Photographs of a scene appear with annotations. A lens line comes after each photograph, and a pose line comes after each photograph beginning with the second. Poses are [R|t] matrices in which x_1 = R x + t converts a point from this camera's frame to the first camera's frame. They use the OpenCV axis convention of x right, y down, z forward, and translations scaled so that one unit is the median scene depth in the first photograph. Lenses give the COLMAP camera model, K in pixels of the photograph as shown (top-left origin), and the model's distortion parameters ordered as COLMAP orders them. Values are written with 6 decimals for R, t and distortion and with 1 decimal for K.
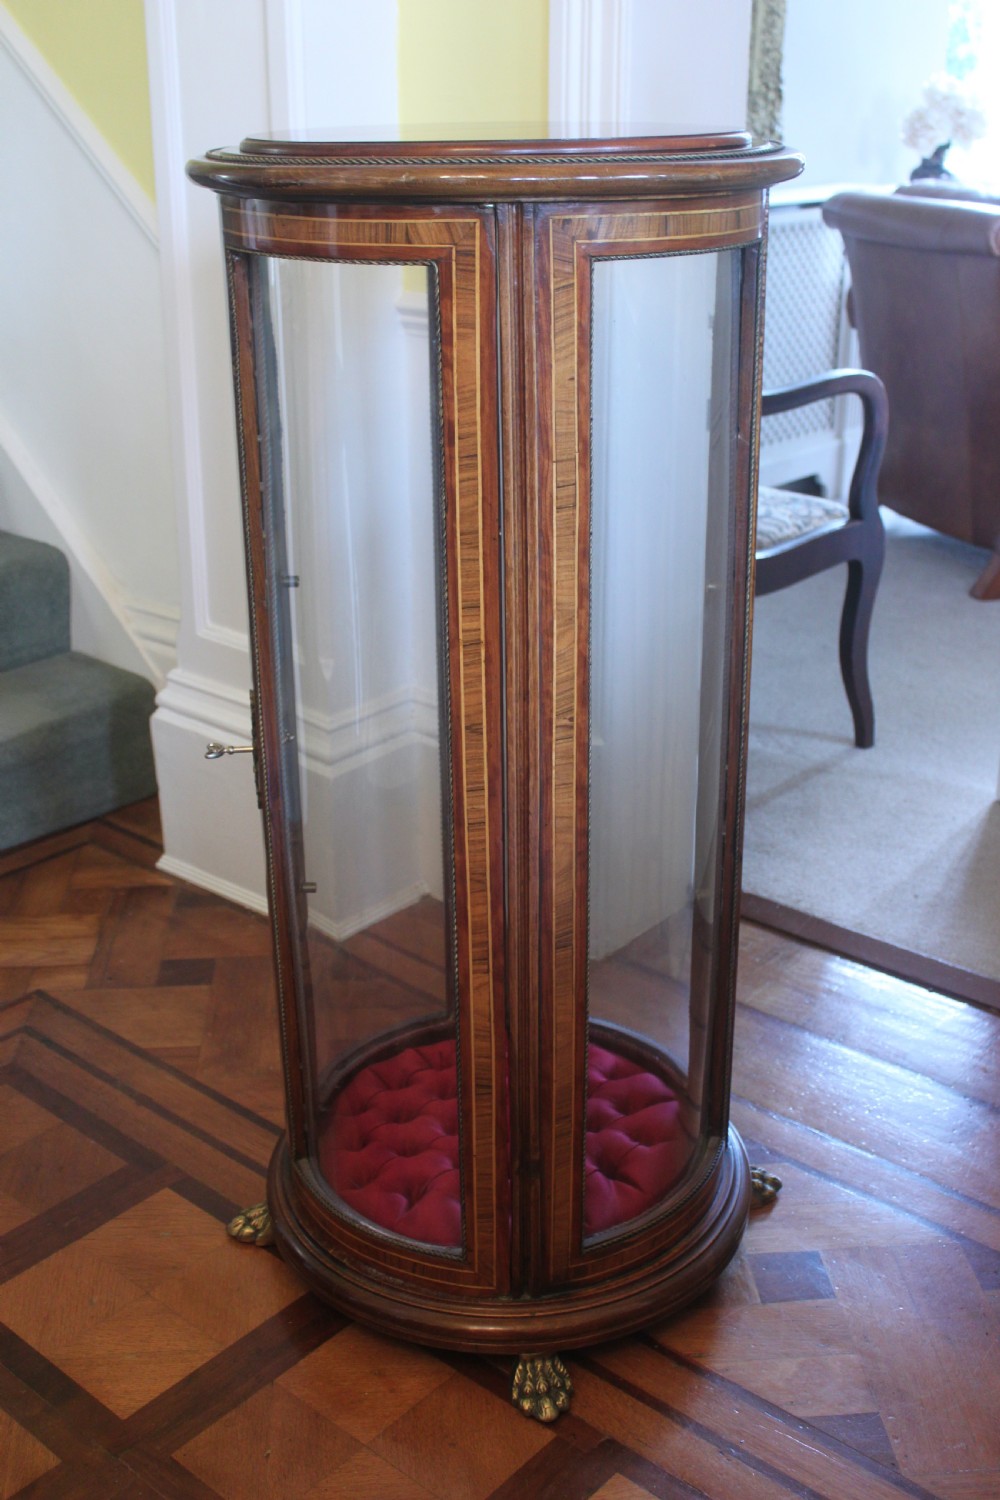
lens RADIAL K [[1860.9, 0, 493.3], [0, 1860.9, 698.2], [0, 0, 1]] dist [-0.043126, 0.000000]
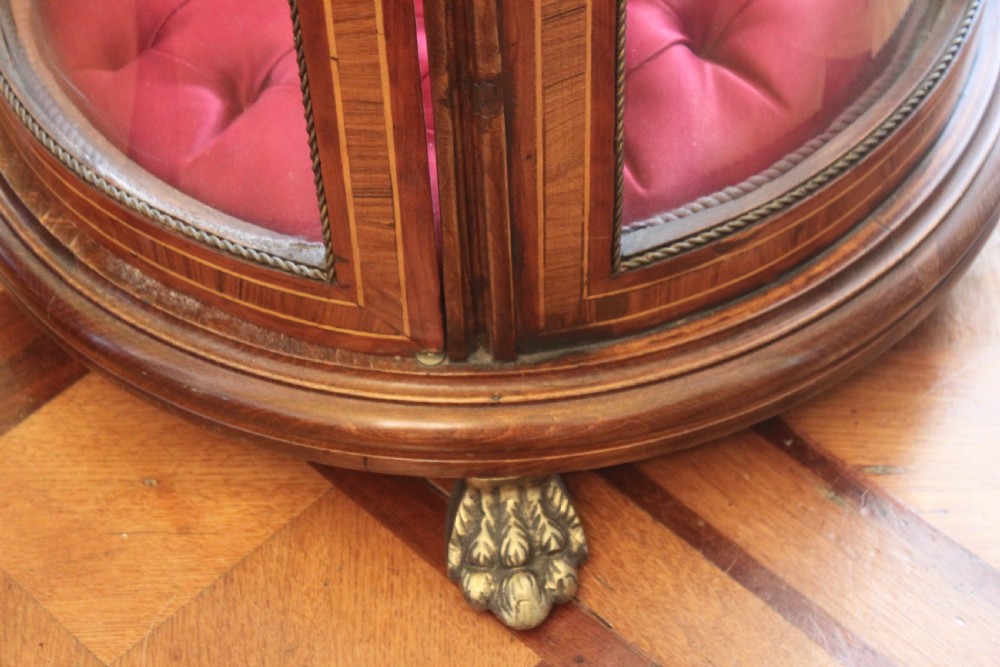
lens RADIAL K [[2378.5, 0, 503.3], [0, 2378.5, 343.3], [0, 0, 1]] dist [0.116876, 0.000000]
pose [[0.997703, 0.036034, -0.057367, 0.053874], [-0.004282, 0.878653, 0.477442, 0.060920], [0.067610, -0.476099, 0.876789, 0.527187]]
